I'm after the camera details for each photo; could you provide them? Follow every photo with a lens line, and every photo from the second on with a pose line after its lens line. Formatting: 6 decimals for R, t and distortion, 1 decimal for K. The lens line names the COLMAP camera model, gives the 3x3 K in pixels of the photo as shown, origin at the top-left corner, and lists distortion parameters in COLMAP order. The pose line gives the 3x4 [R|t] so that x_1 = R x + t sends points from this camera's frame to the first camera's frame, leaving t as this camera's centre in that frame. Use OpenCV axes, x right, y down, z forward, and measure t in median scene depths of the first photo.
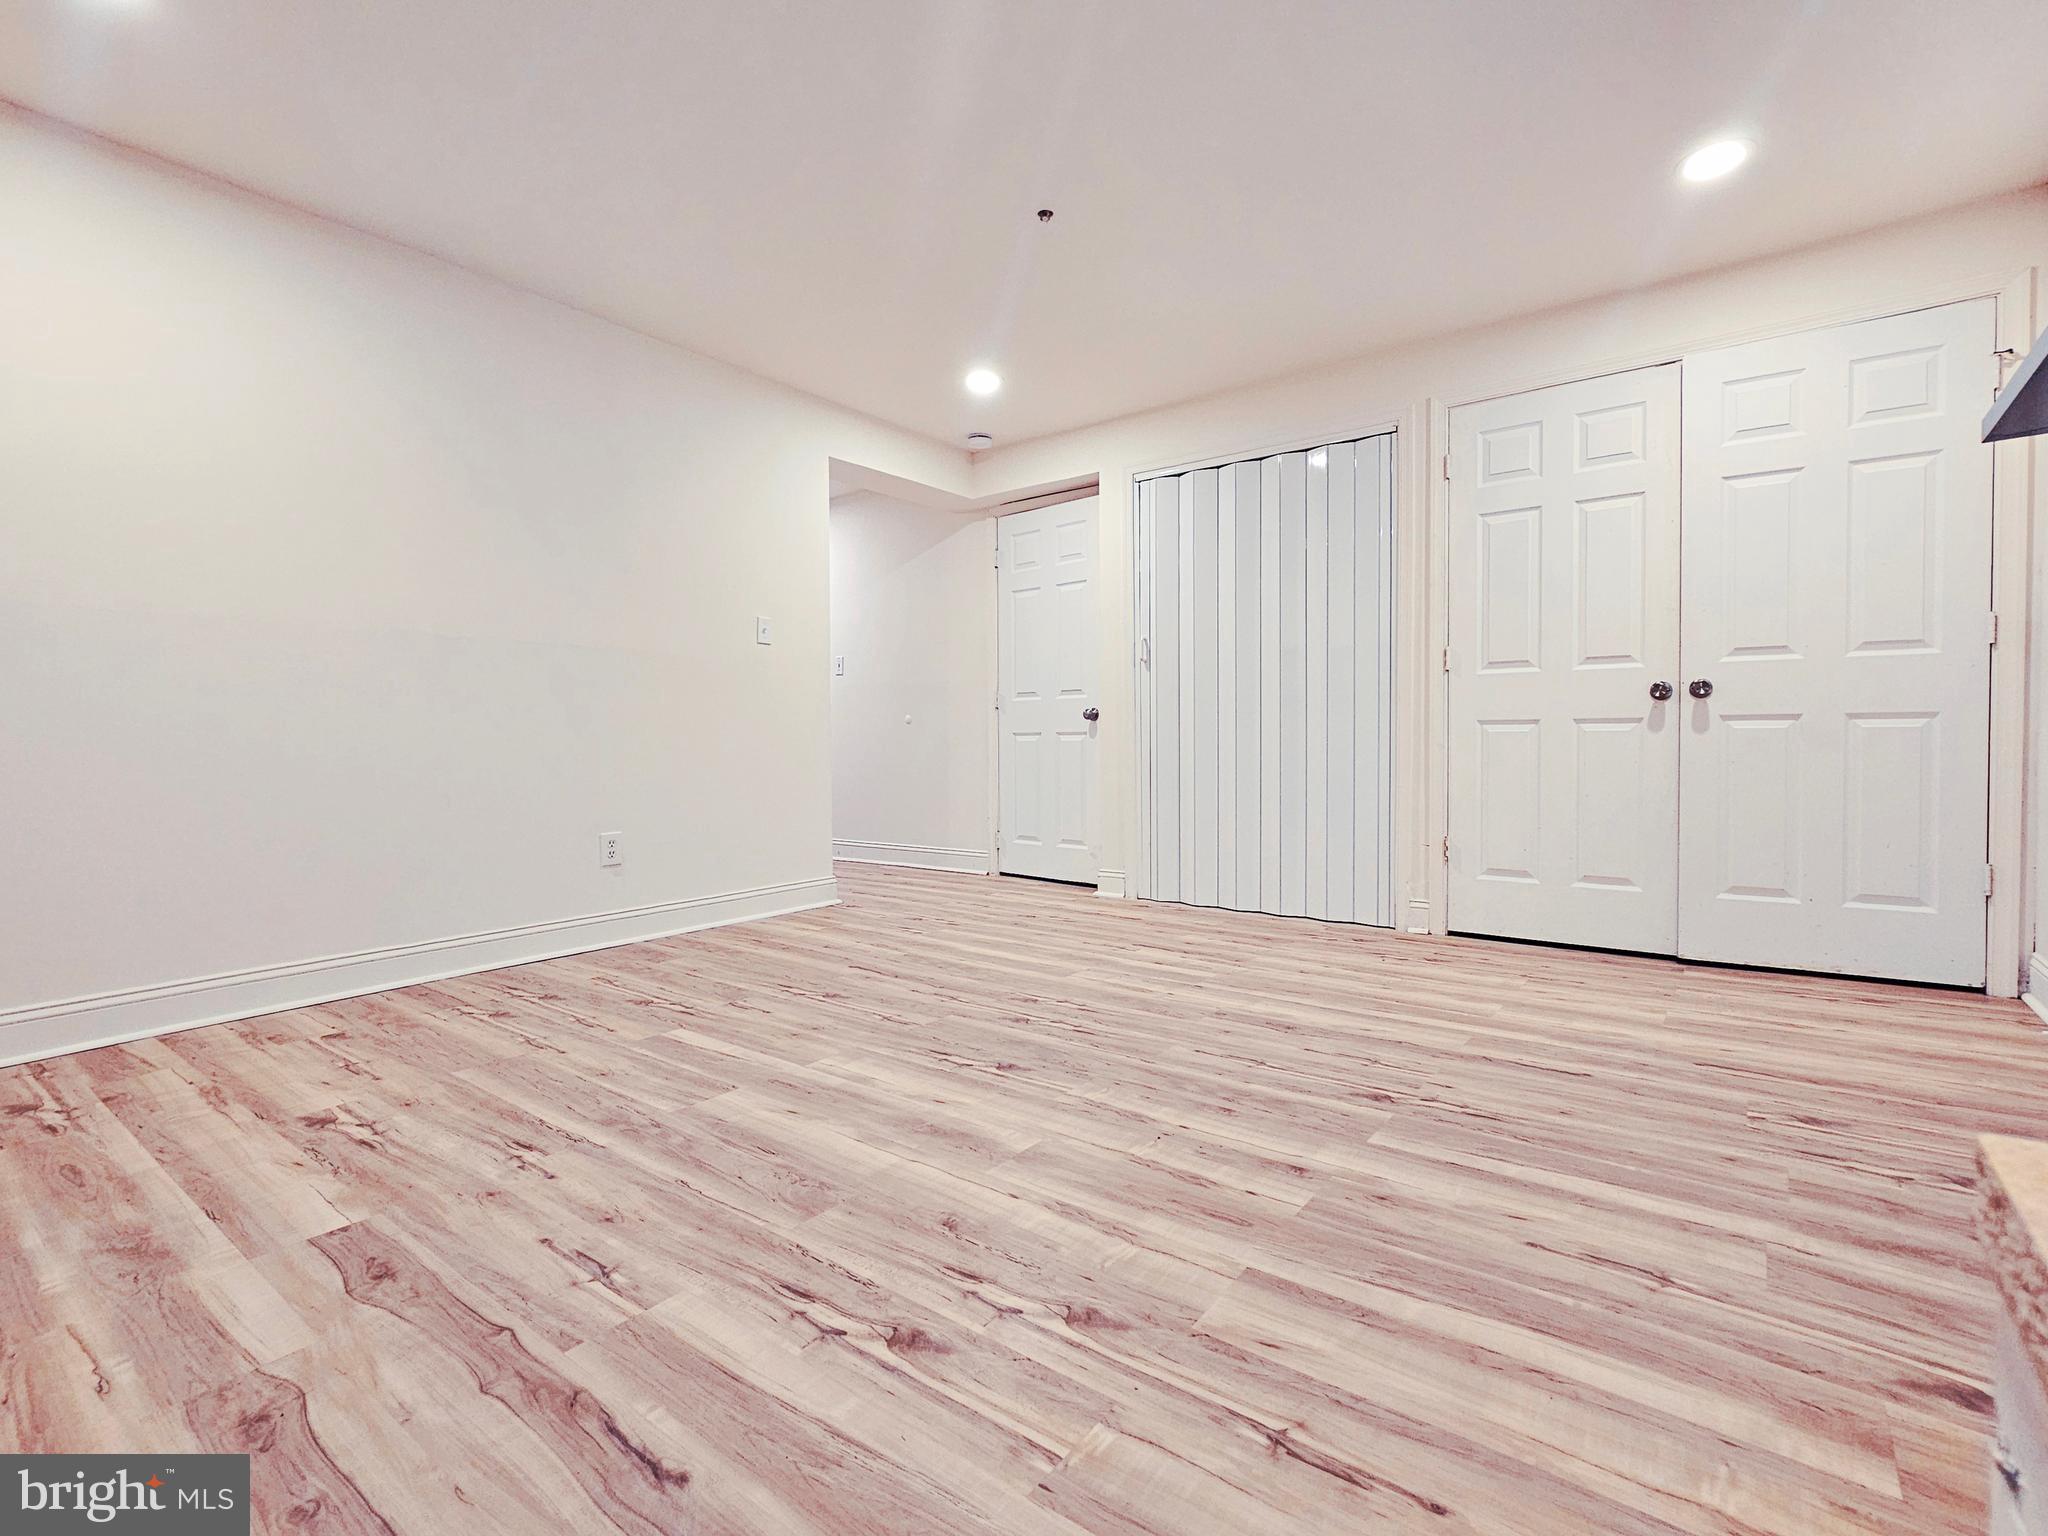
lens RADIAL K [[958.9, 0, 1031.6], [0, 958.9, 759.8], [0, 0, 1]] dist [-0.007244, 0.004648]
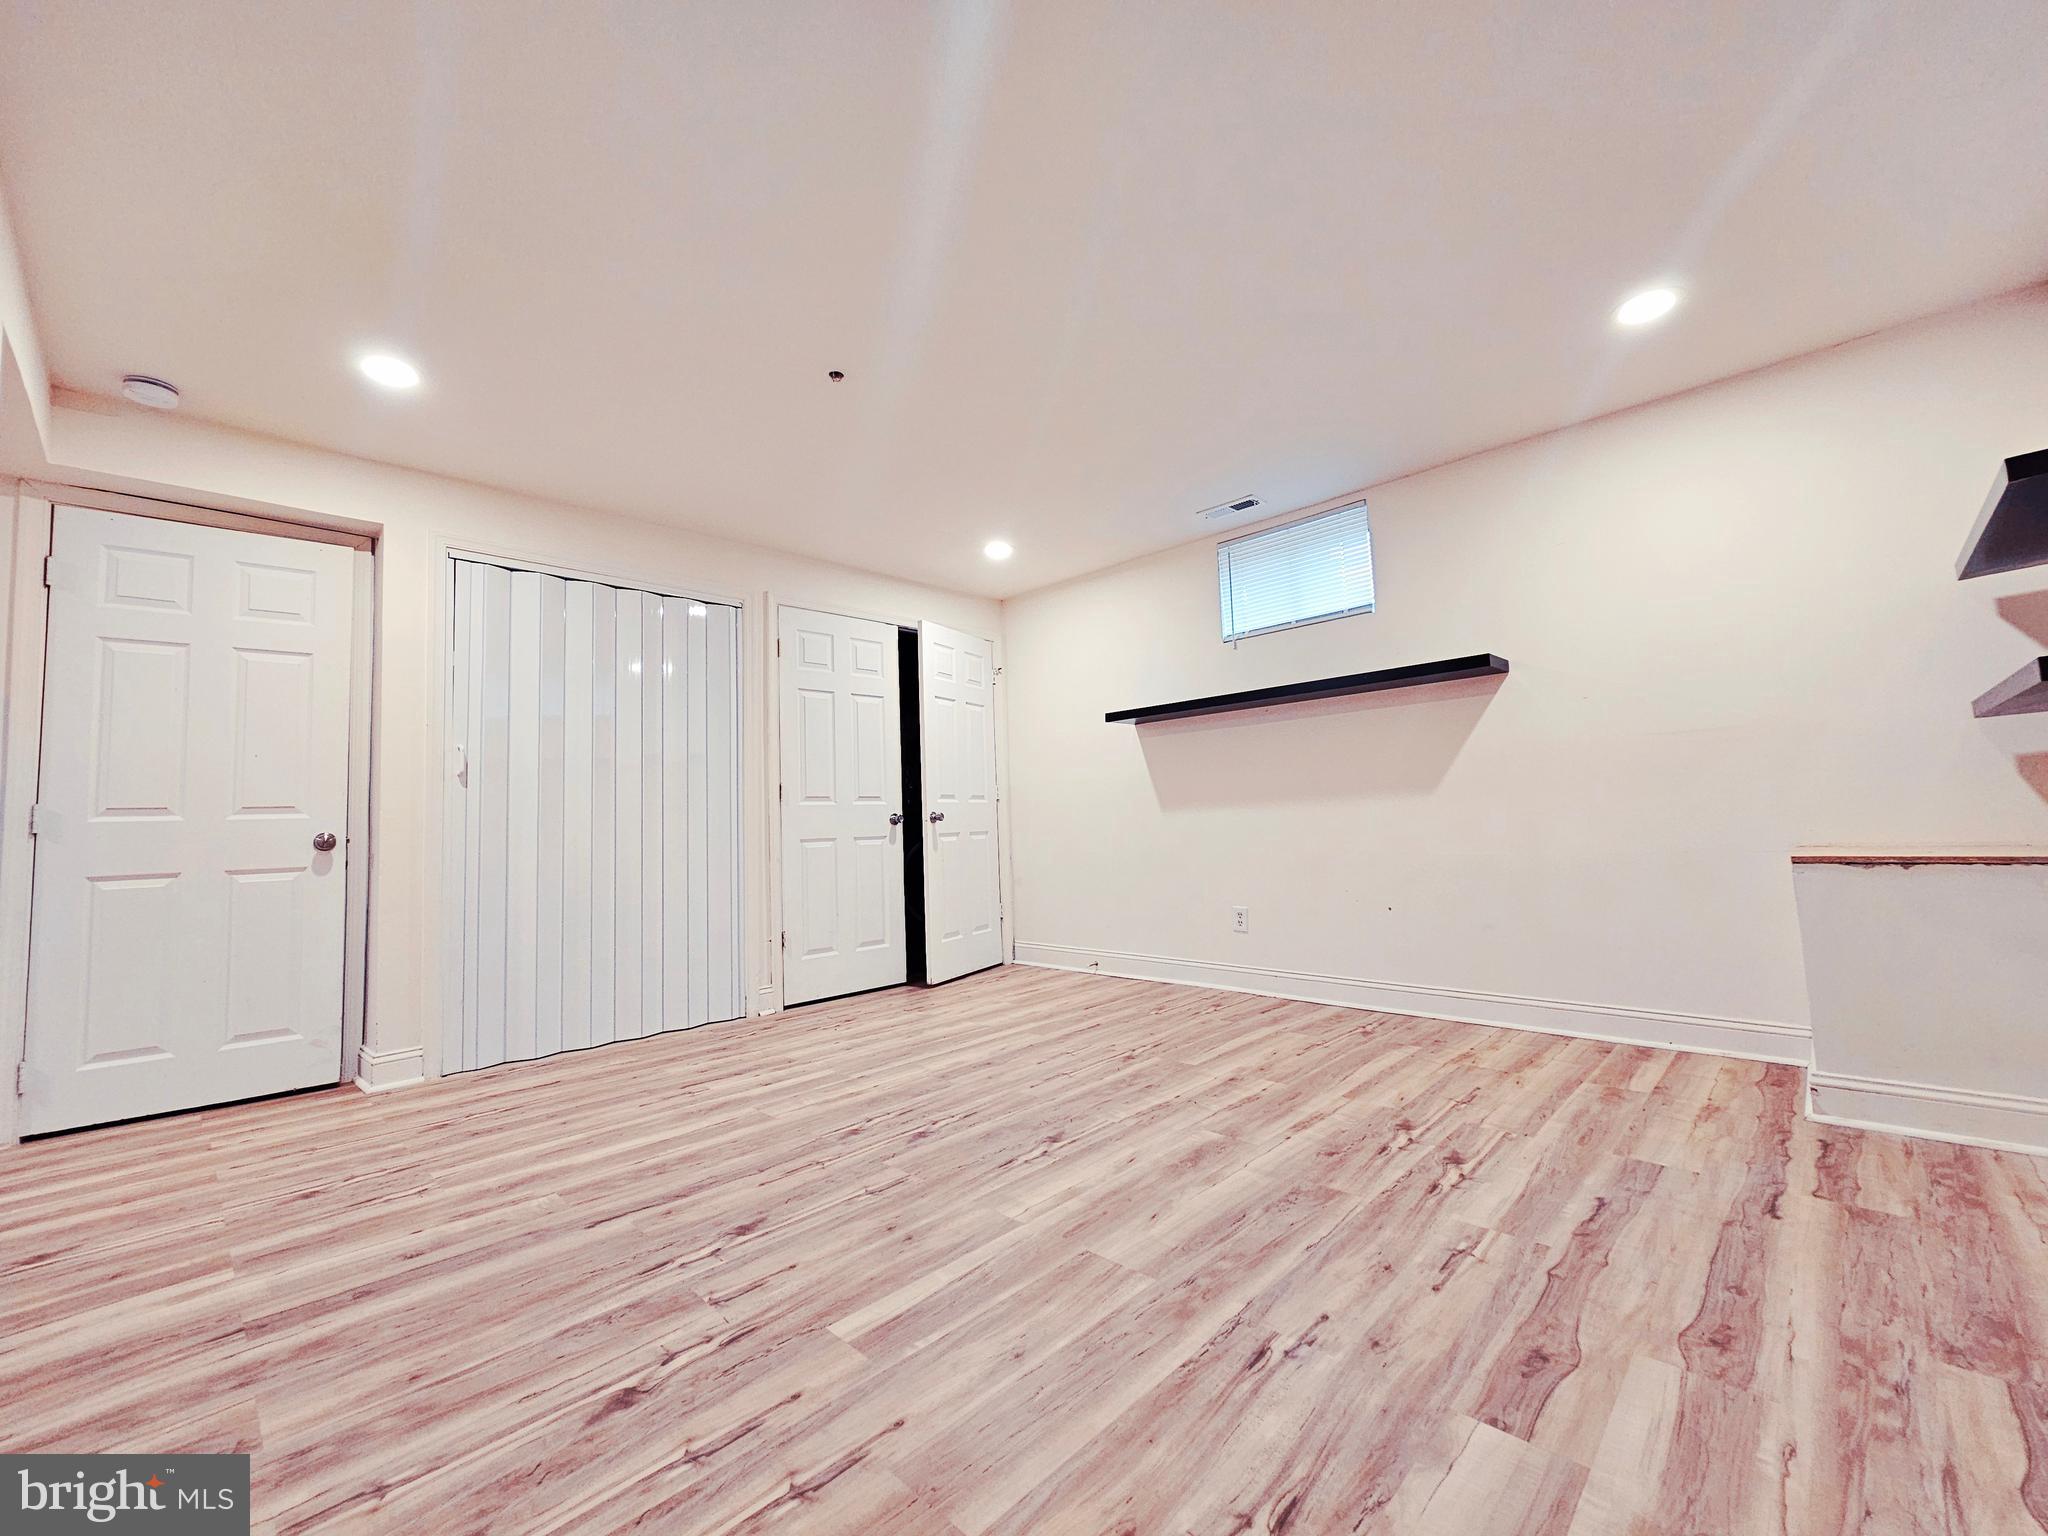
lens RADIAL K [[838.0, 0, 1031.4], [0, 838.0, 800.9], [0, 0, 1]] dist [-0.005159, 0.002290]
pose [[0.118290, 0.029312, 0.992546, -1.354436], [0.056161, 0.997767, -0.036159, -0.073607], [-0.991390, 0.060020, 0.116380, 1.128191]]
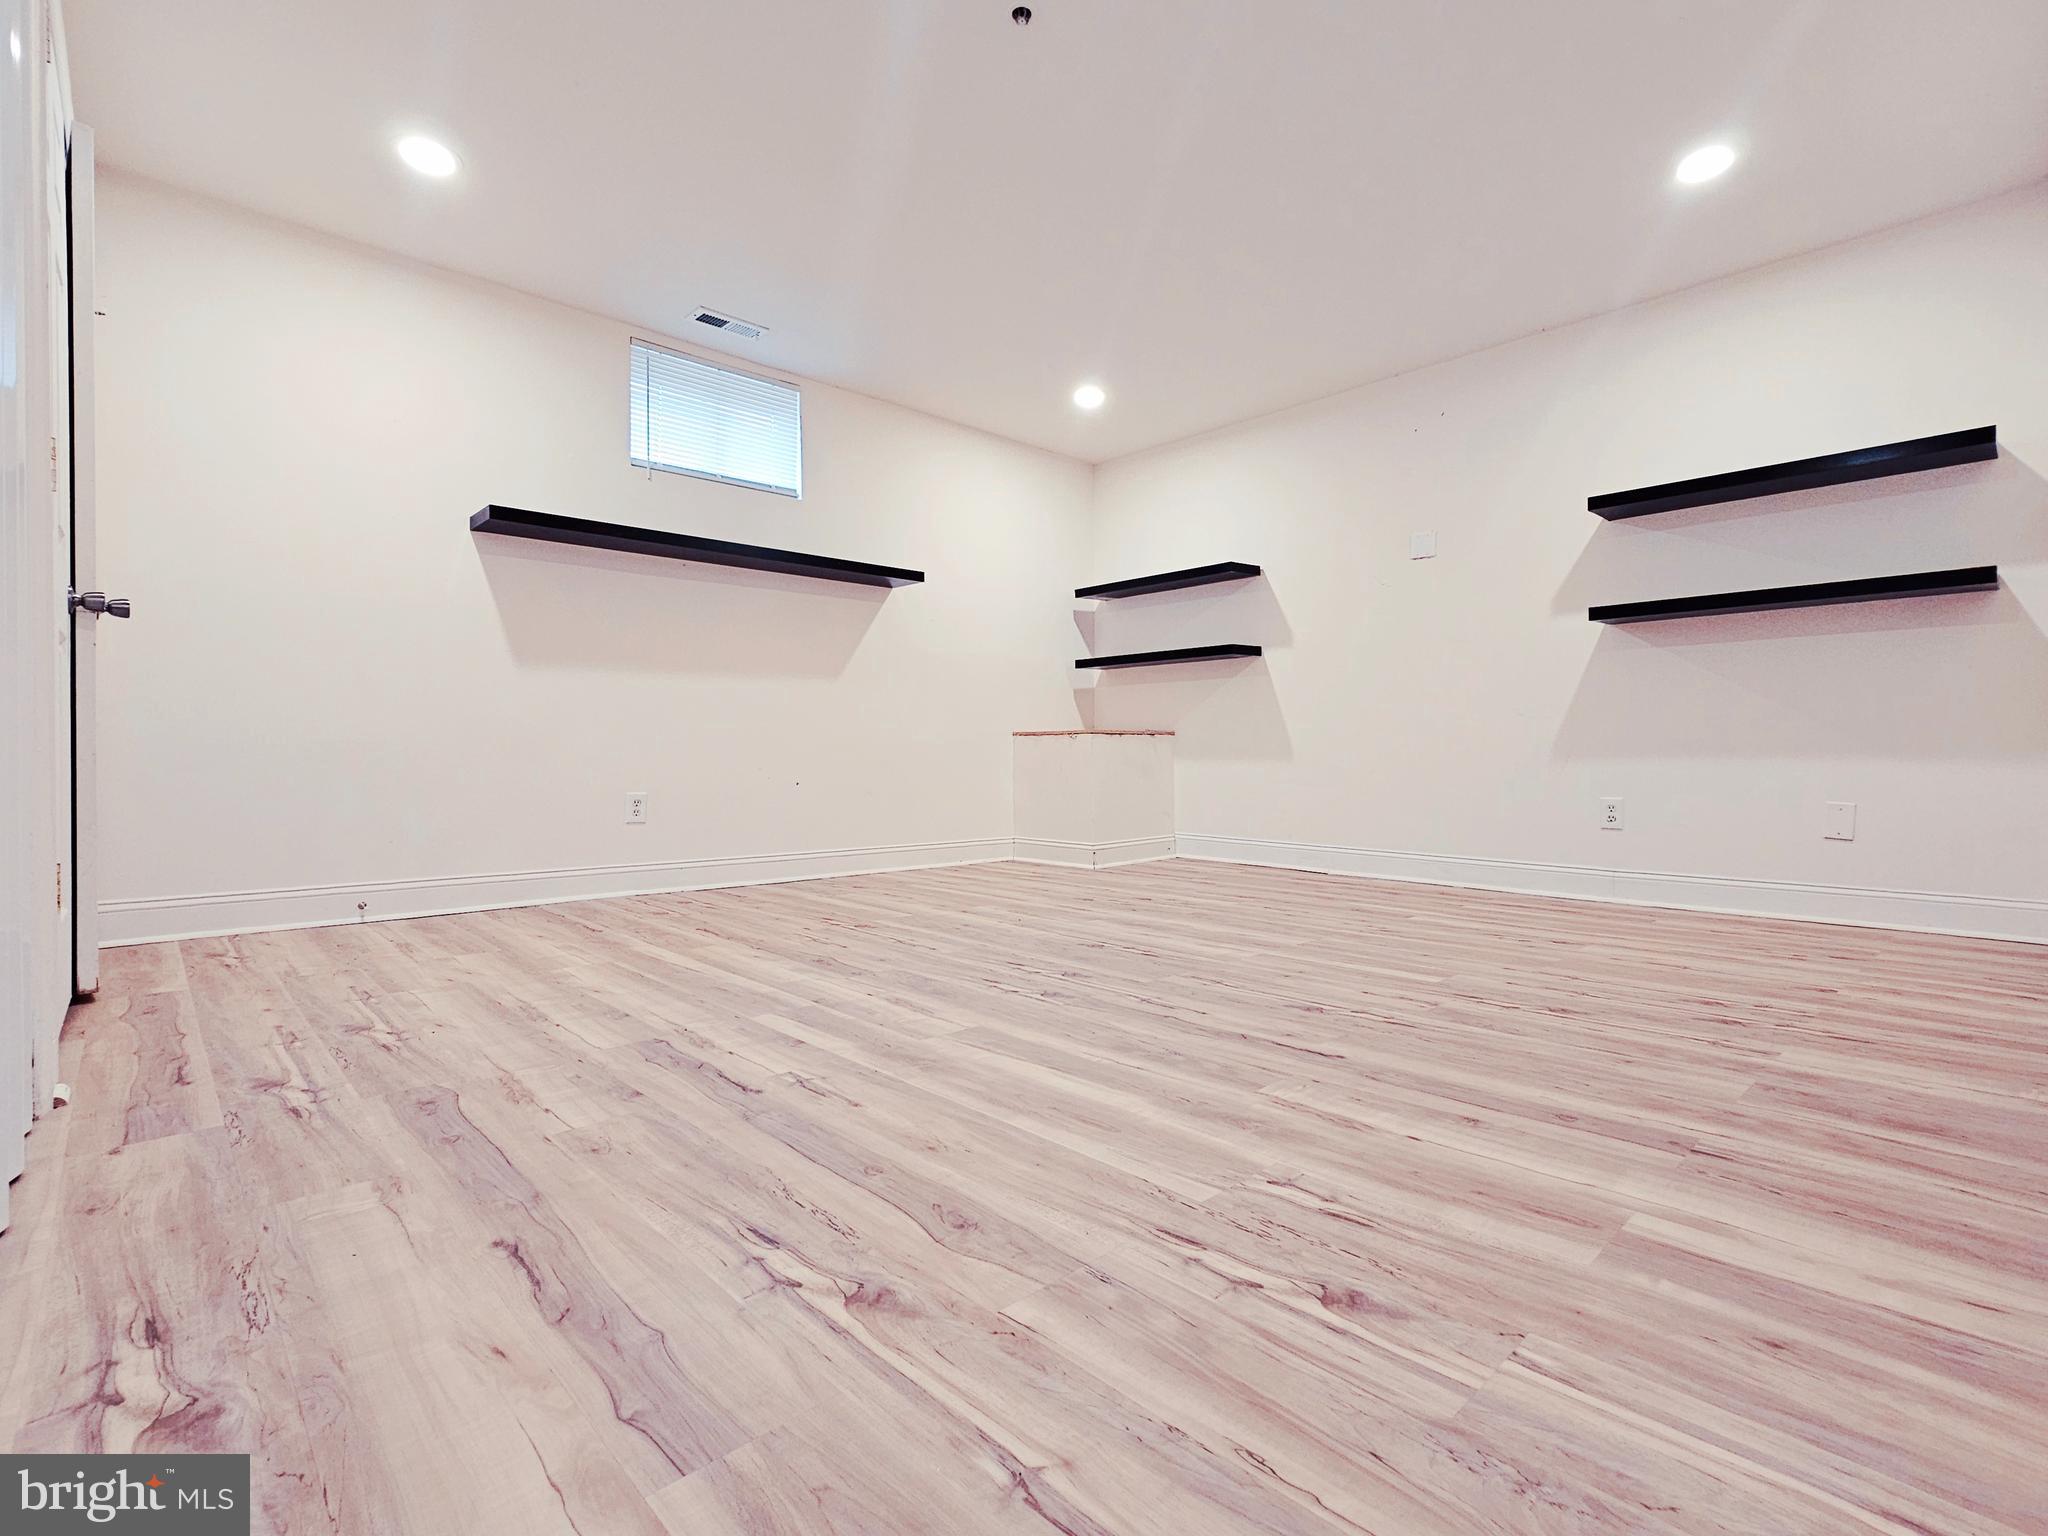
lens RADIAL K [[958.9, 0, 1031.6], [0, 958.9, 759.8], [0, 0, 1]] dist [-0.007244, 0.004648]
pose [[-0.986311, 0.005380, 0.164805, -0.192786], [0.009229, 0.999702, 0.022595, 0.055965], [-0.164635, 0.023807, -0.986067, 2.892737]]
